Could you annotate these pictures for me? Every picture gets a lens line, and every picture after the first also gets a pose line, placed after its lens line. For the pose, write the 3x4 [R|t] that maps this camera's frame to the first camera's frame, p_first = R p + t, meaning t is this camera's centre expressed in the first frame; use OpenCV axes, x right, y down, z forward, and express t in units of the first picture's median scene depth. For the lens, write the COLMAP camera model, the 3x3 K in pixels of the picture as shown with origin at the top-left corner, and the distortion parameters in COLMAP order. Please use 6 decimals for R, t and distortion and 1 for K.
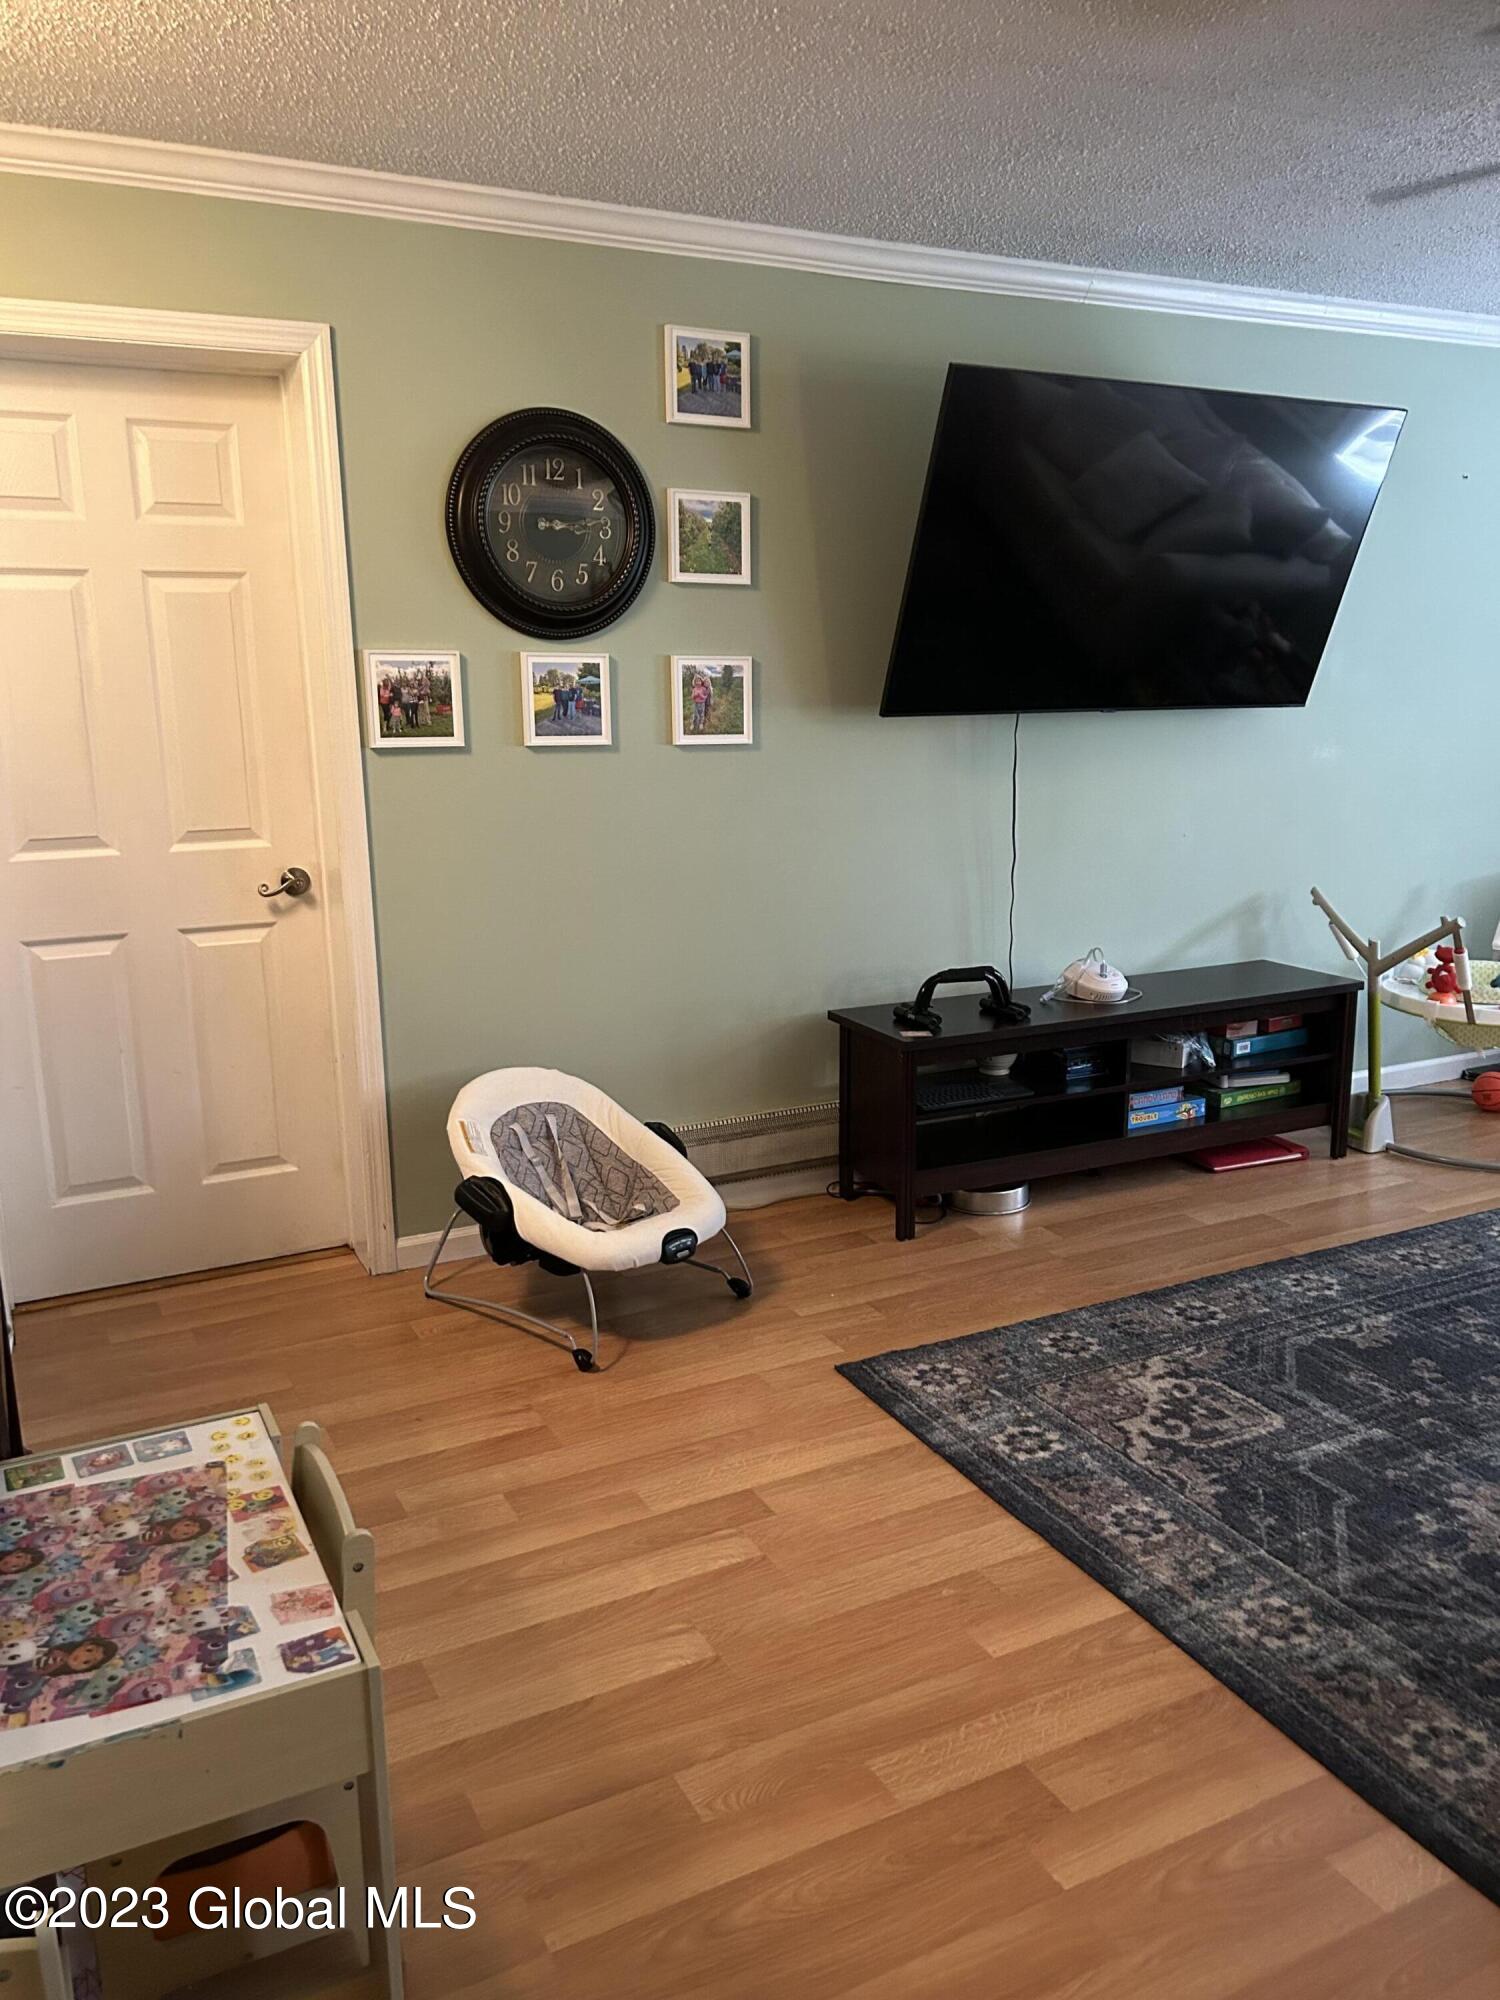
lens RADIAL K [[1547.9, 0, 755.7], [0, 1547.9, 1005.6], [0, 0, 1]] dist [0.041772, -0.047095]
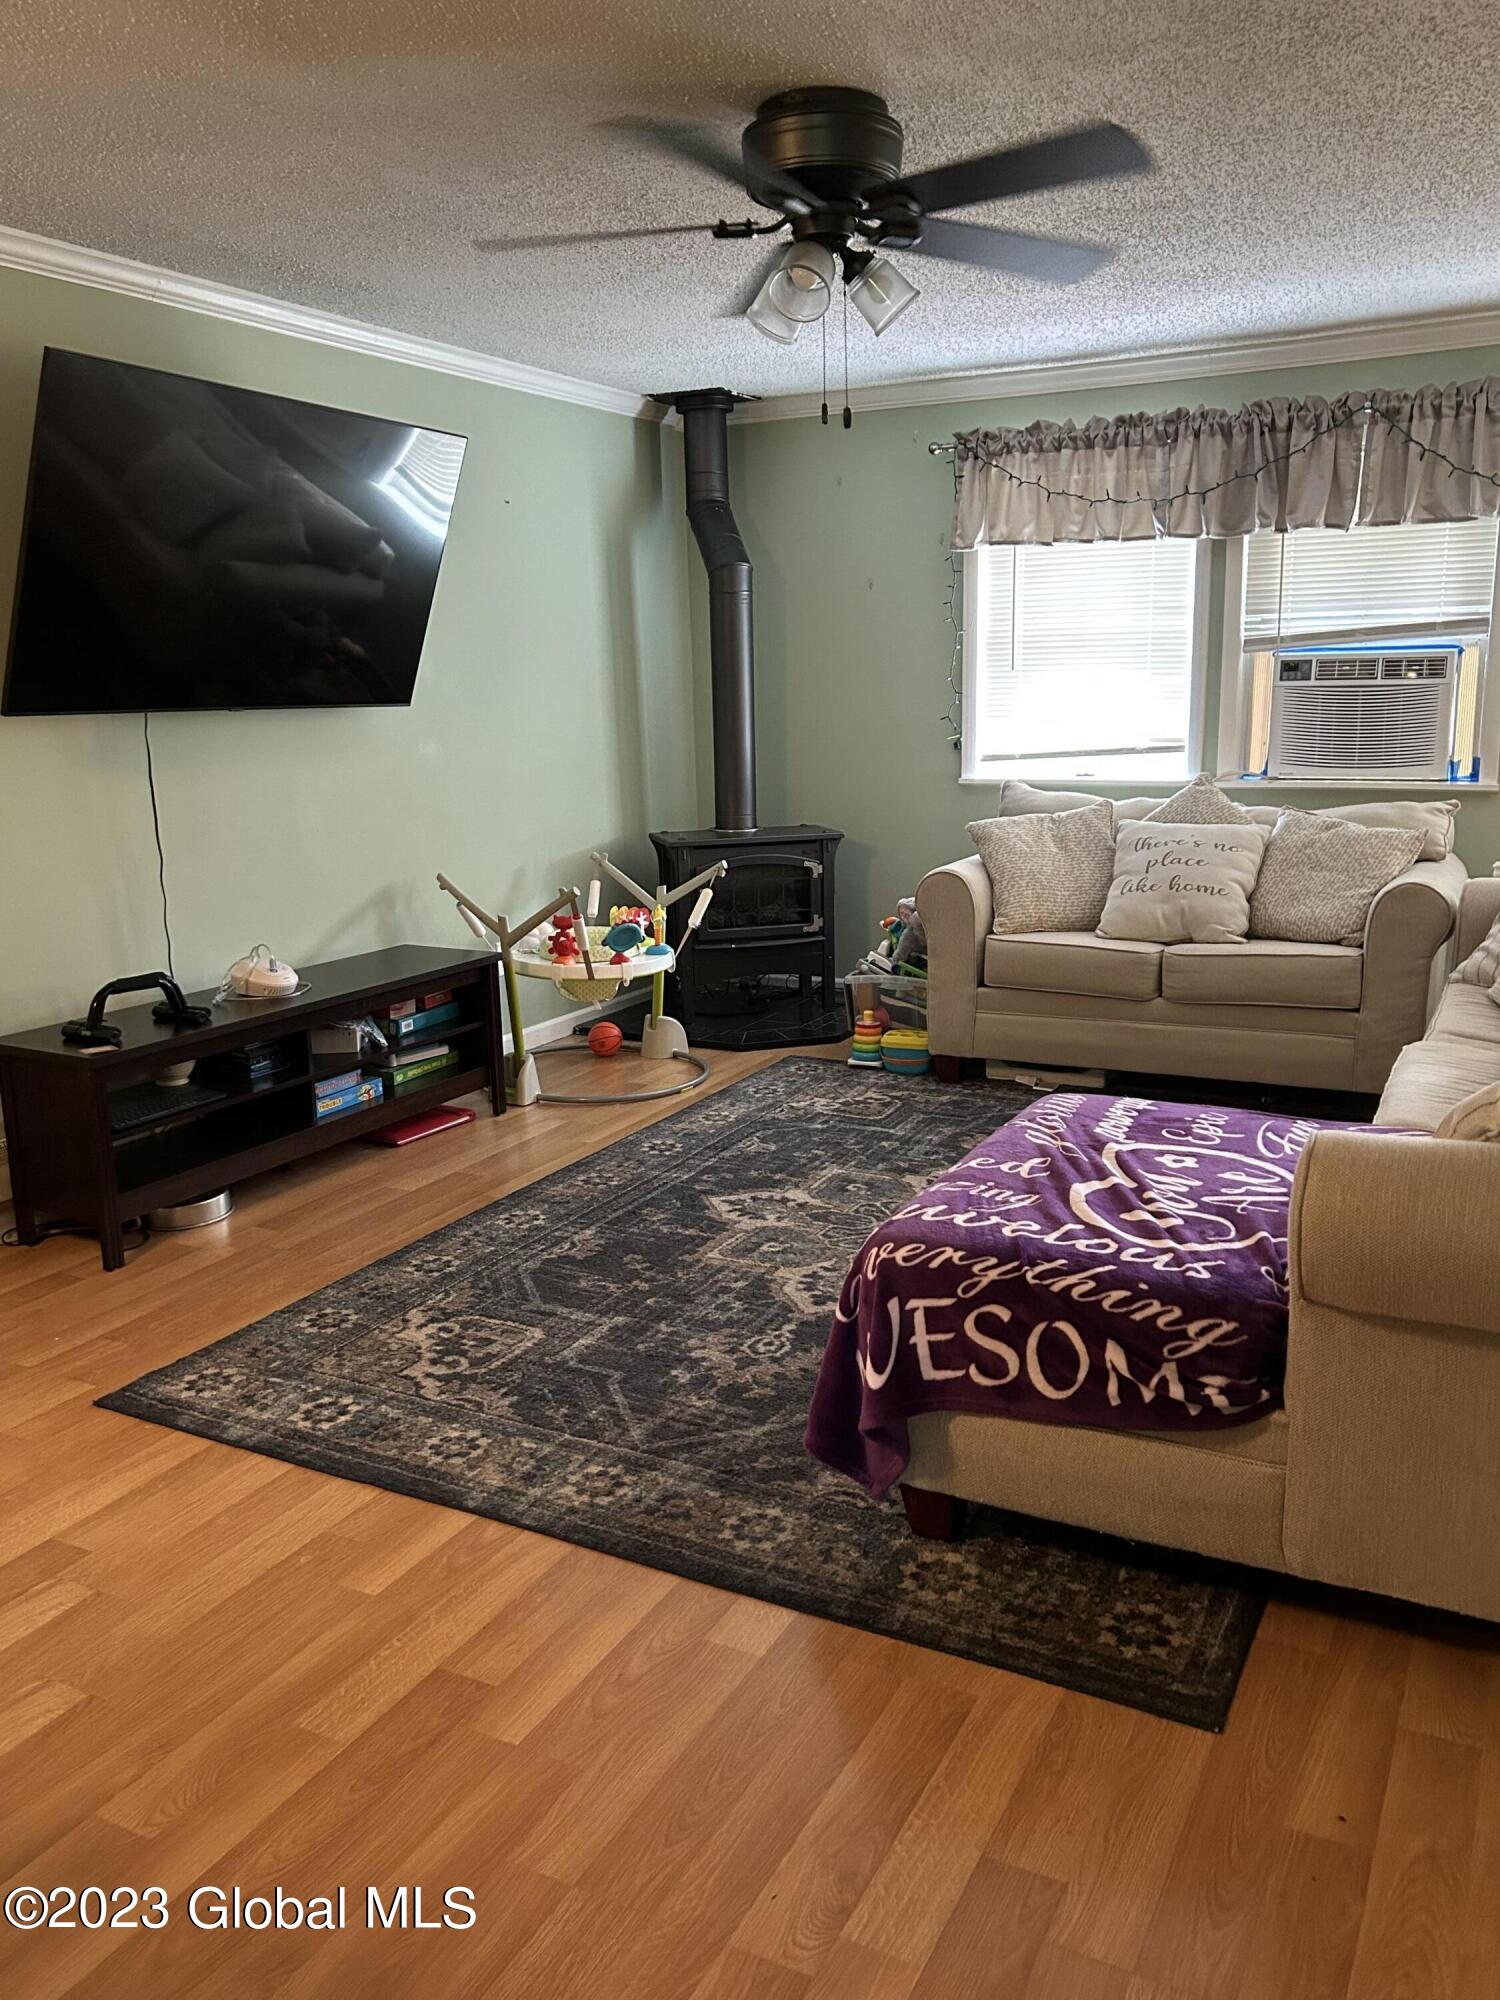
lens RADIAL K [[1565.1, 0, 758.2], [0, 1565.1, 992.1], [0, 0, 1]] dist [0.060813, -0.071020]
pose [[0.815949, -0.119671, 0.565602, -0.127374], [0.132874, 0.990970, 0.017985, 0.022984], [-0.562647, 0.060479, 0.824482, -0.027098]]
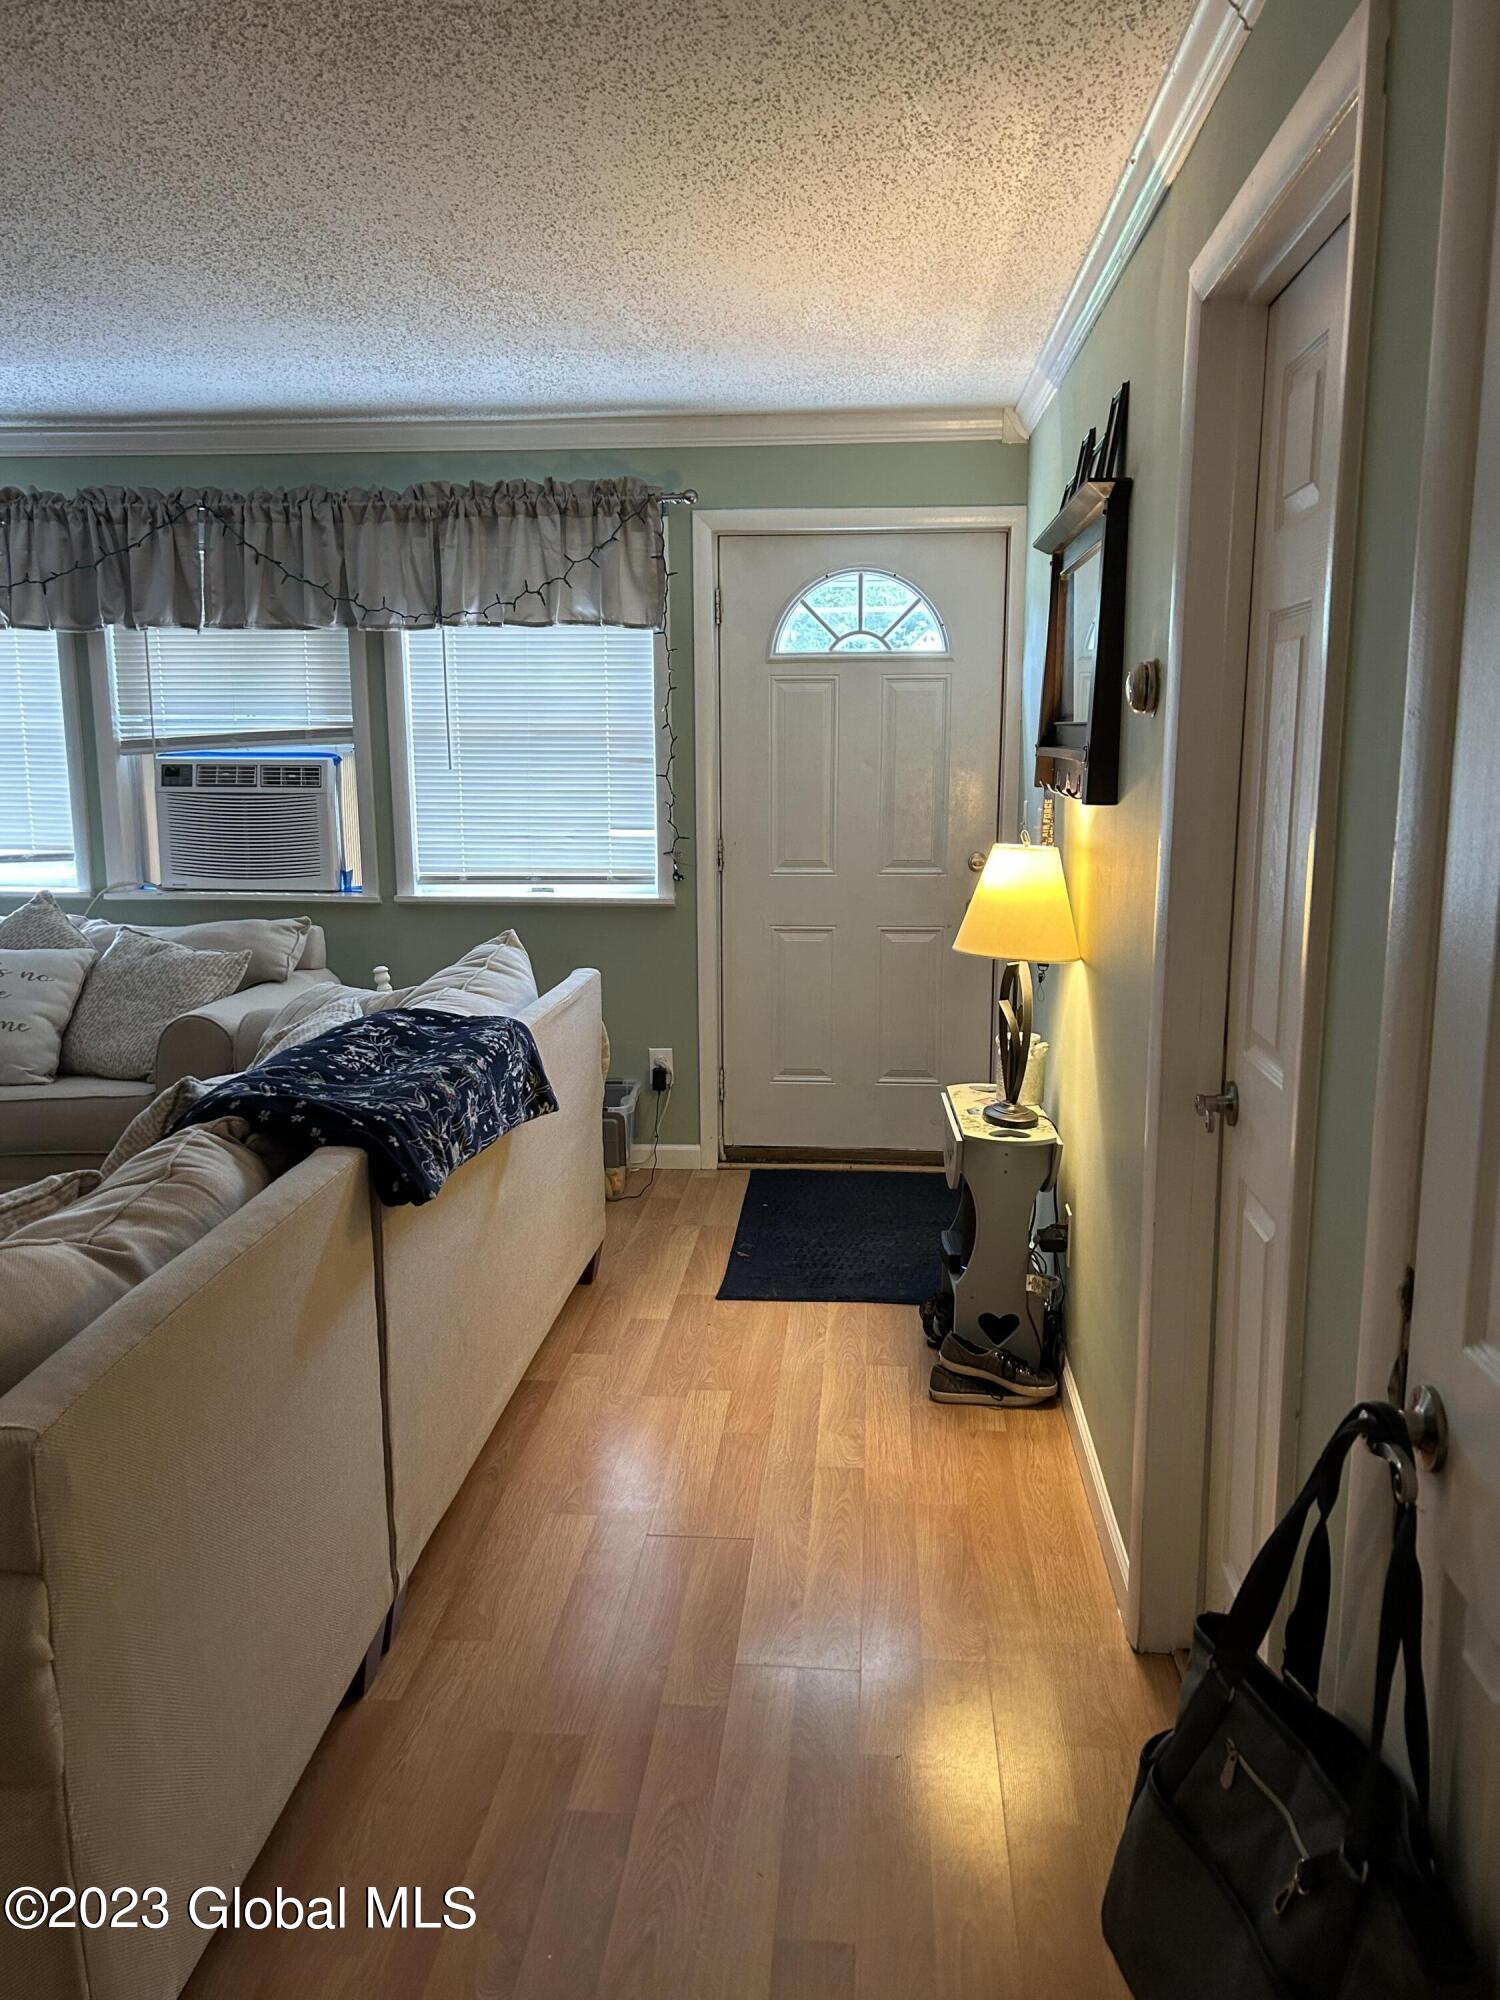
lens RADIAL K [[1565.1, 0, 753.7], [0, 1565.1, 1012.8], [0, 0, 1]] dist [0.060813, -0.071020]
pose [[0.525508, -0.144436, 0.838439, 0.282712], [0.176149, 0.982602, 0.058866, 0.032217], [-0.832354, 0.116755, 0.541807, -0.298525]]
